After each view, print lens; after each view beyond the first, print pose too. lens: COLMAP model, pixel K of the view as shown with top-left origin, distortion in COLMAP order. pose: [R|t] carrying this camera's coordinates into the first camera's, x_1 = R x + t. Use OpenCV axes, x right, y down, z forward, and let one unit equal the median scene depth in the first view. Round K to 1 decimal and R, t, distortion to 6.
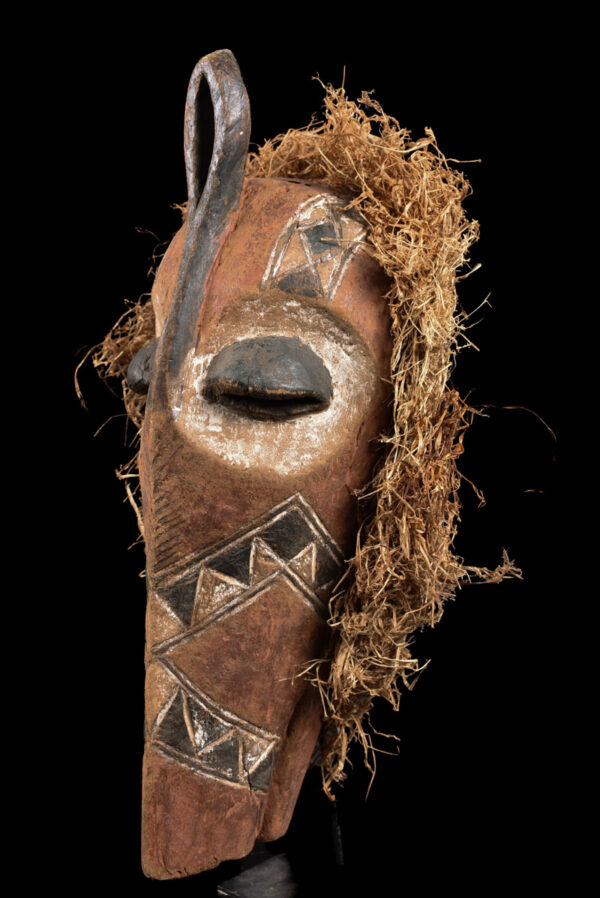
lens RADIAL K [[1012.7, 0, 301.2], [0, 1012.7, 454.2], [0, 0, 1]] dist [-0.035583, 0.000000]
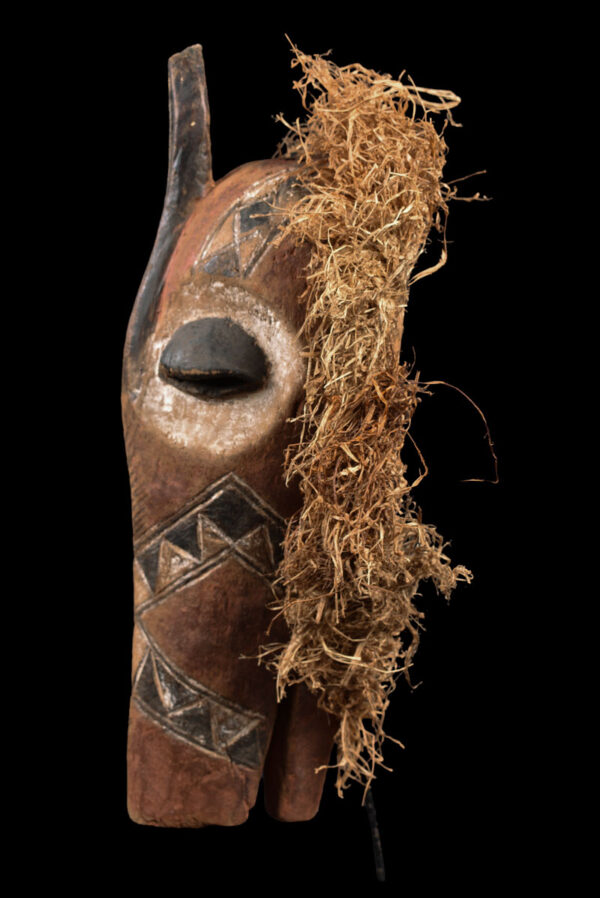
lens RADIAL K [[1012.7, 0, 299.1], [0, 1012.7, 451.6], [0, 0, 1]] dist [-0.035583, 0.000000]
pose [[0.789291, 0.021238, -0.613652, 0.662929], [-0.017300, 0.999774, 0.012350, 0.004058], [0.613775, 0.000869, 0.789480, 0.246798]]
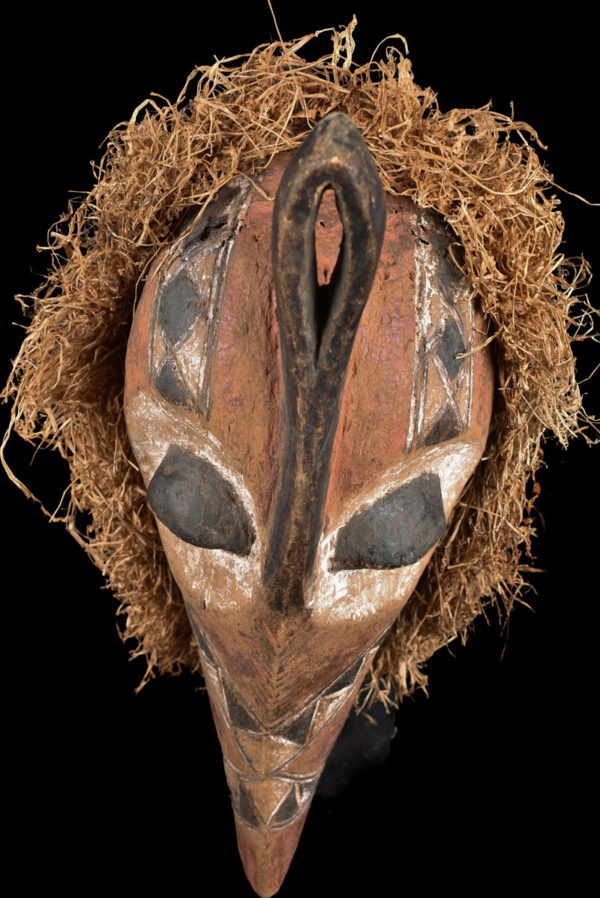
lens RADIAL K [[1012.7, 0, 300.0], [0, 1012.7, 444.7], [0, 0, 1]] dist [-0.035583, 0.000000]
pose [[0.836129, -0.338149, 0.431907, -0.424213], [0.000349, 0.787714, 0.616042, -0.623734], [-0.548532, -0.514940, 0.658748, 0.526594]]
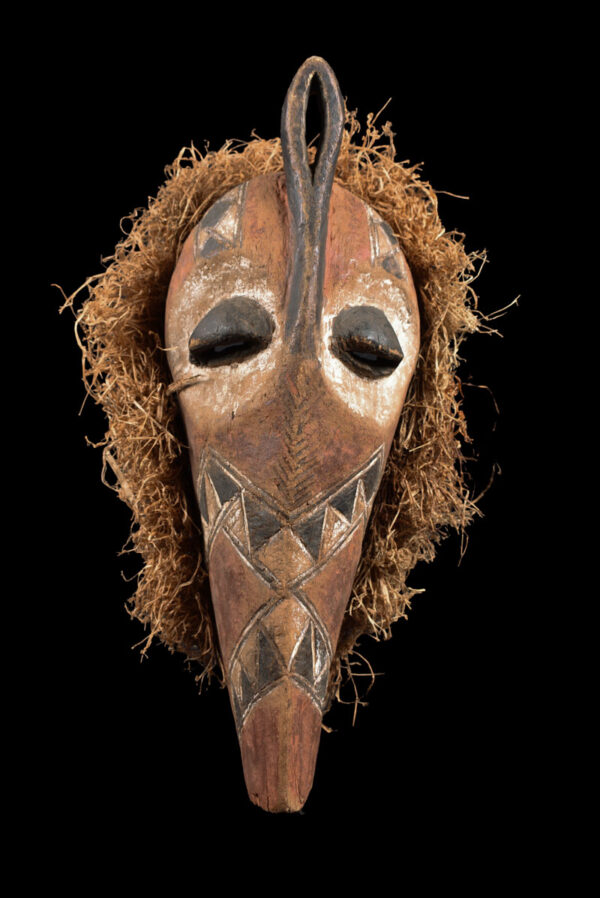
lens RADIAL K [[1012.7, 0, 298.5], [0, 1012.7, 446.5], [0, 0, 1]] dist [-0.035583, 0.000000]
pose [[0.743976, 0.043031, 0.666819, -0.850794], [0.024684, 0.995473, -0.091779, 0.147257], [-0.667750, 0.084741, 0.739546, 0.202052]]
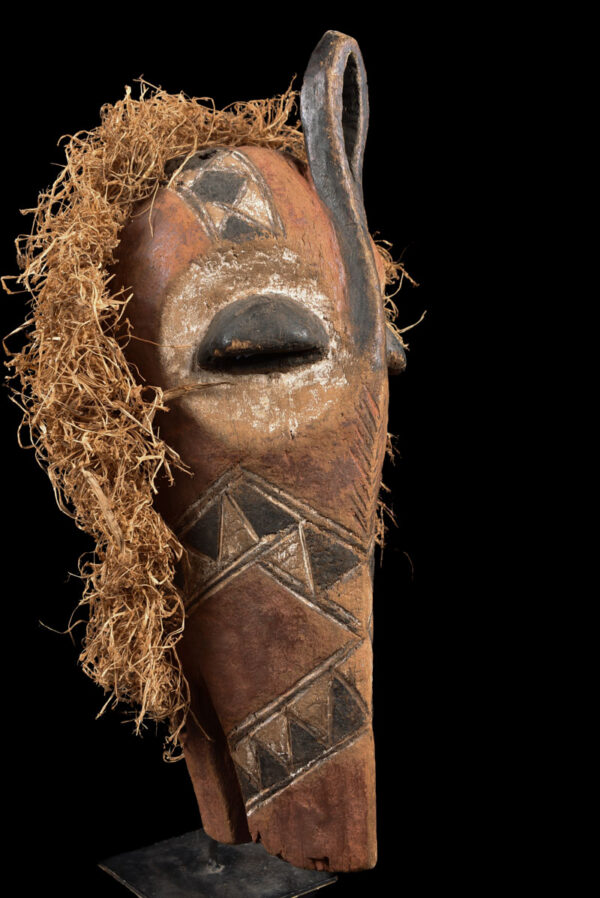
lens RADIAL K [[1012.7, 0, 302.3], [0, 1012.7, 450.8], [0, 0, 1]] dist [-0.035583, 0.000000]
pose [[0.107230, 0.003449, 0.994228, -1.119788], [0.047346, 0.998842, -0.008571, 0.031665], [-0.993106, 0.047991, 0.106943, 0.964586]]
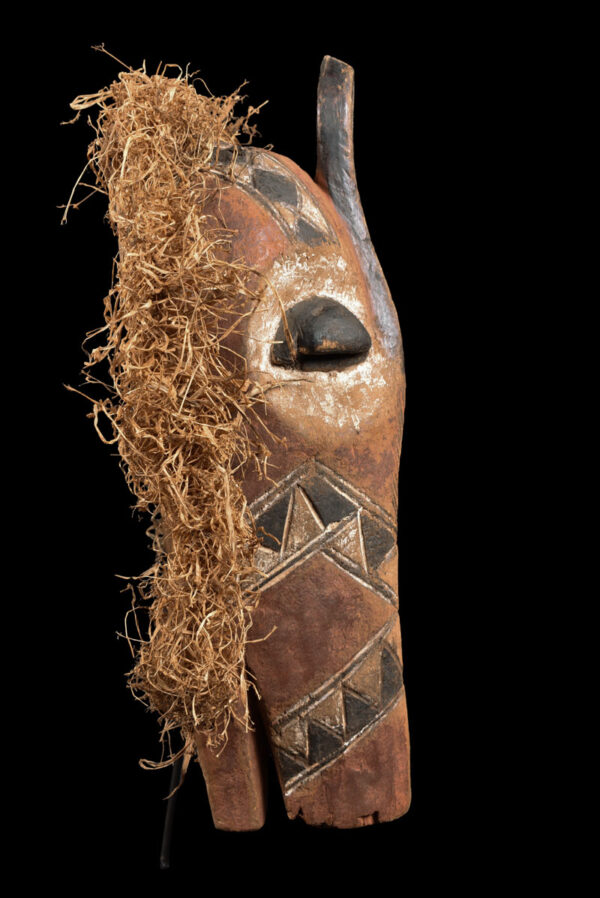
lens RADIAL K [[1012.7, 0, 302.5], [0, 1012.7, 447.1], [0, 0, 1]] dist [-0.035583, 0.000000]
pose [[-0.551923, 0.002098, 0.833892, -1.004414], [0.047027, 0.998484, 0.028614, -0.006815], [-0.832568, 0.055008, -0.551185, 1.705321]]
